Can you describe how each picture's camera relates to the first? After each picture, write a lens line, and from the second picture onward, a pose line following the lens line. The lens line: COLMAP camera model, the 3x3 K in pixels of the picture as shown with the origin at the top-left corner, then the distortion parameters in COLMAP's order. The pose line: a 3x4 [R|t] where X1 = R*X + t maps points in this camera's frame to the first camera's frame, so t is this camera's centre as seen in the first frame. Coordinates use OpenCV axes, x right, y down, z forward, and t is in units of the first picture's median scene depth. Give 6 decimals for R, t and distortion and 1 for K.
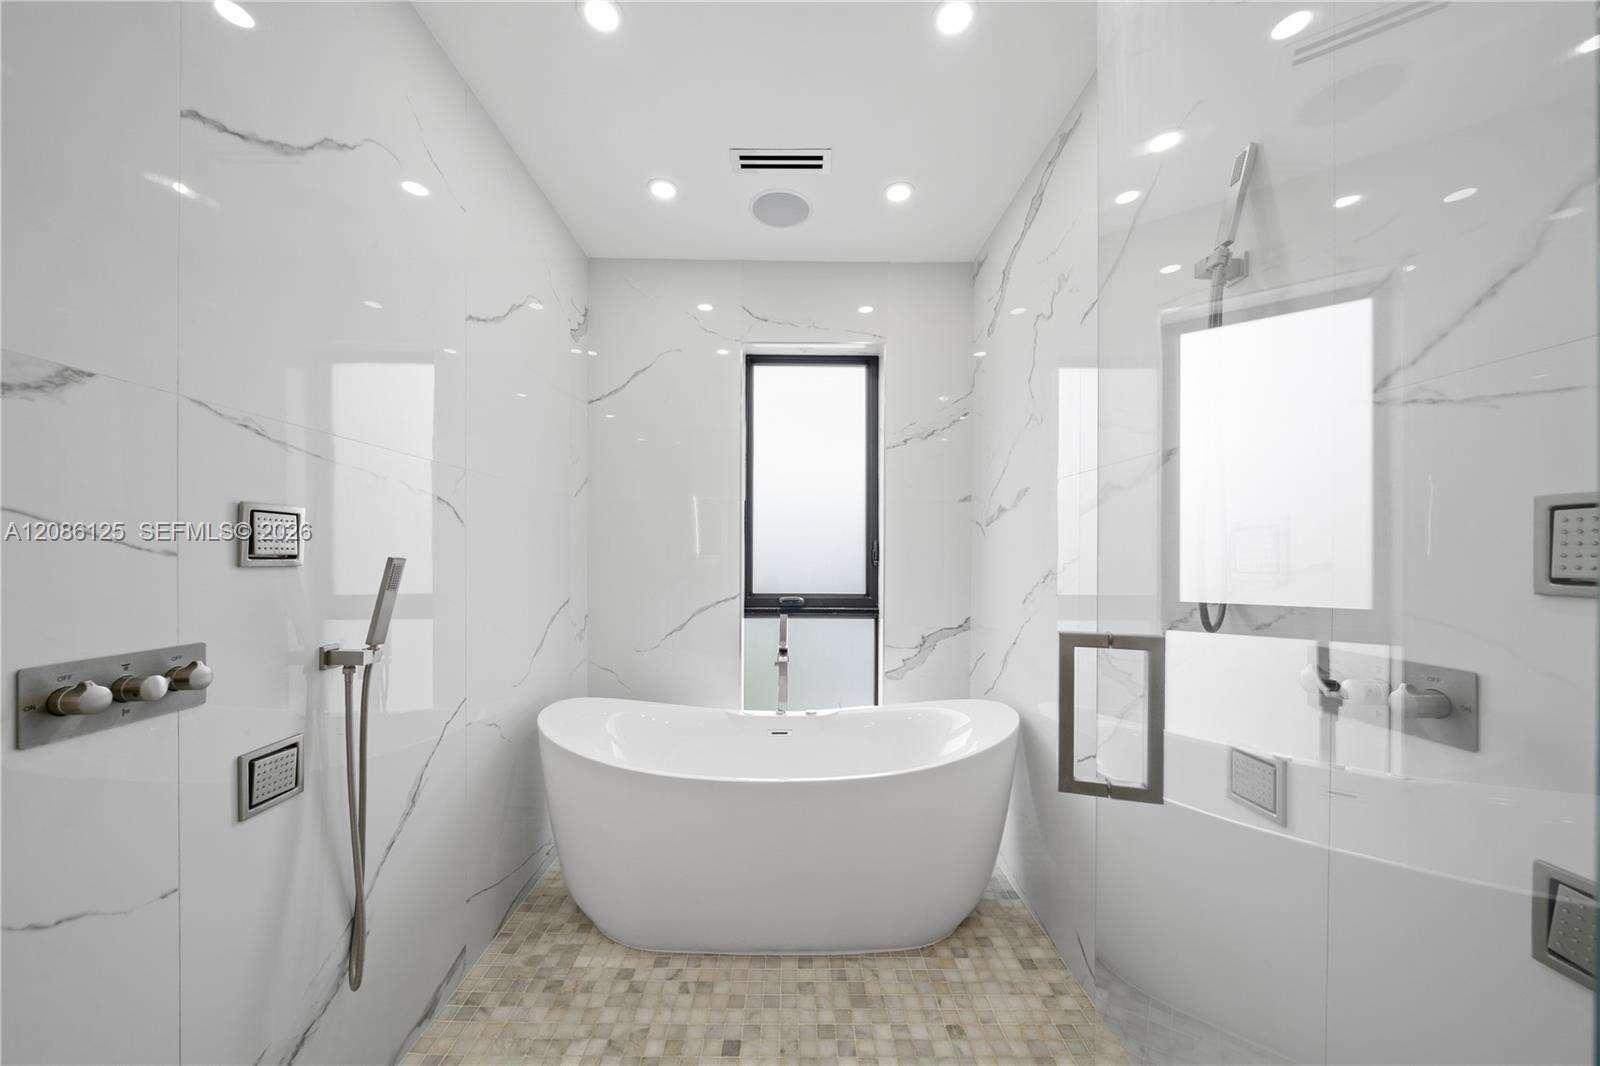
lens RADIAL K [[555.9, 0, 786.5], [0, 555.9, 557.0], [0, 0, 1]] dist [-0.006194, -0.000149]
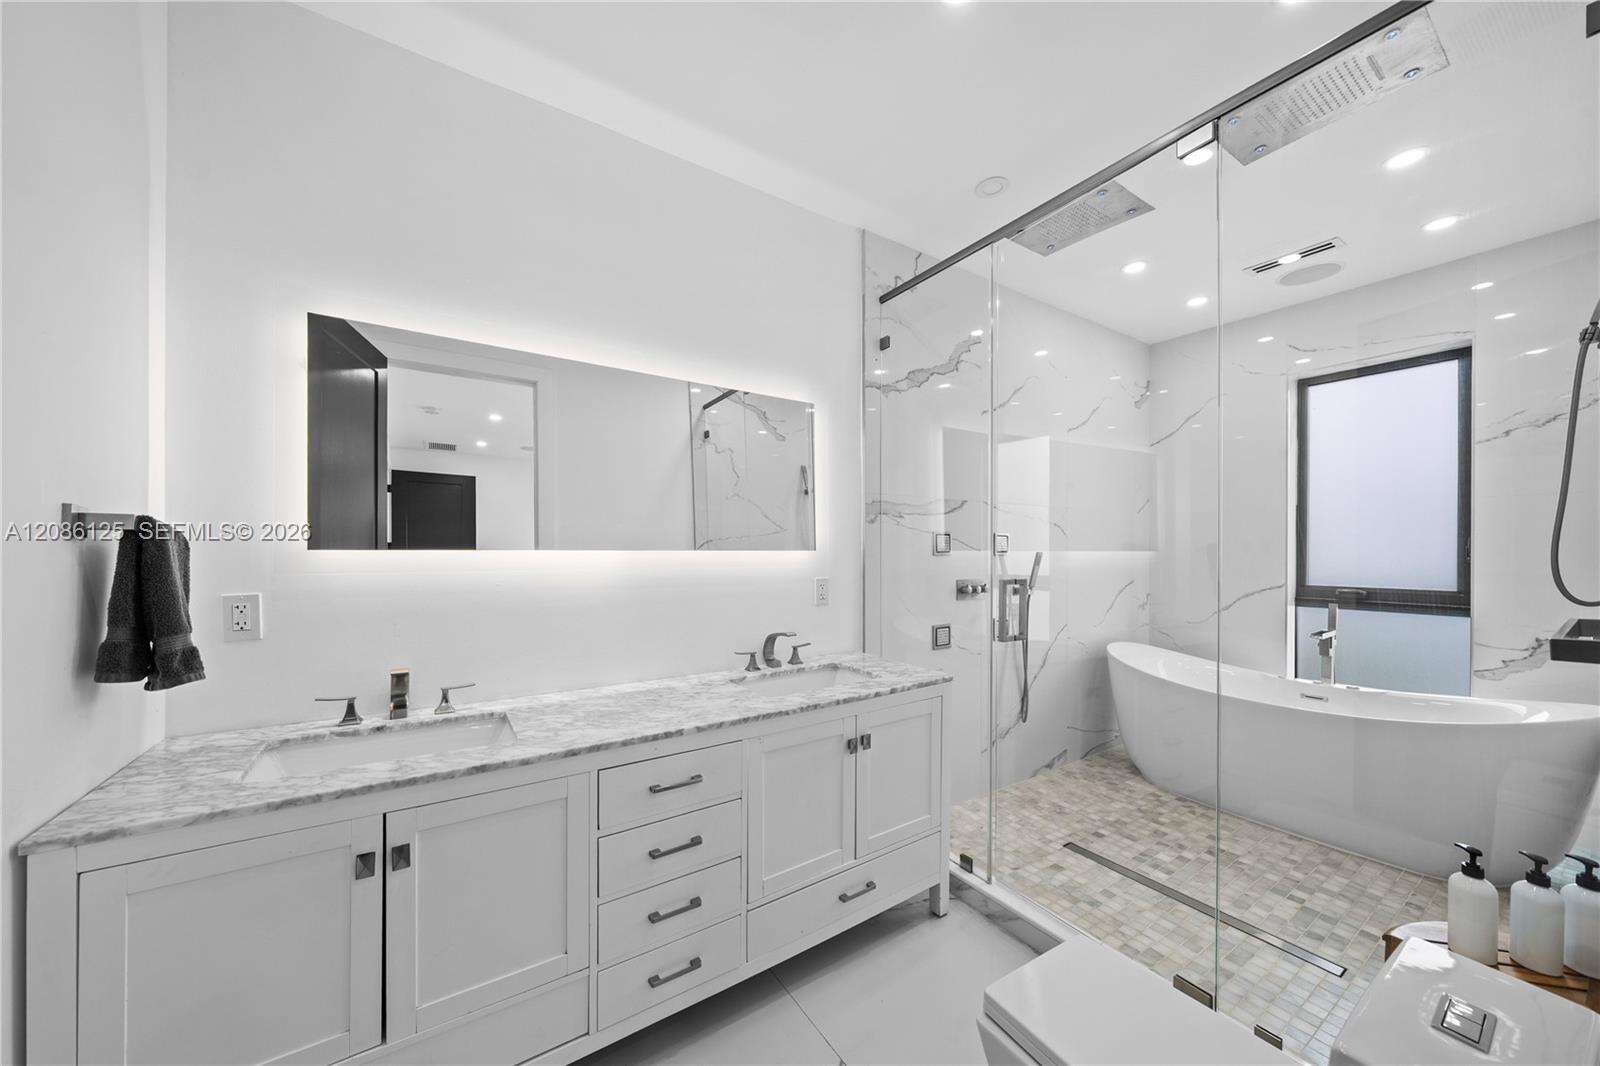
lens RADIAL K [[555.9, 0, 796.8], [0, 555.9, 548.2], [0, 0, 1]] dist [-0.006194, -0.000149]
pose [[0.551150, -0.007736, -0.834370, 0.454371], [-0.002598, 0.999936, -0.010987, 0.006241], [0.834402, 0.008223, 0.551095, -0.750347]]
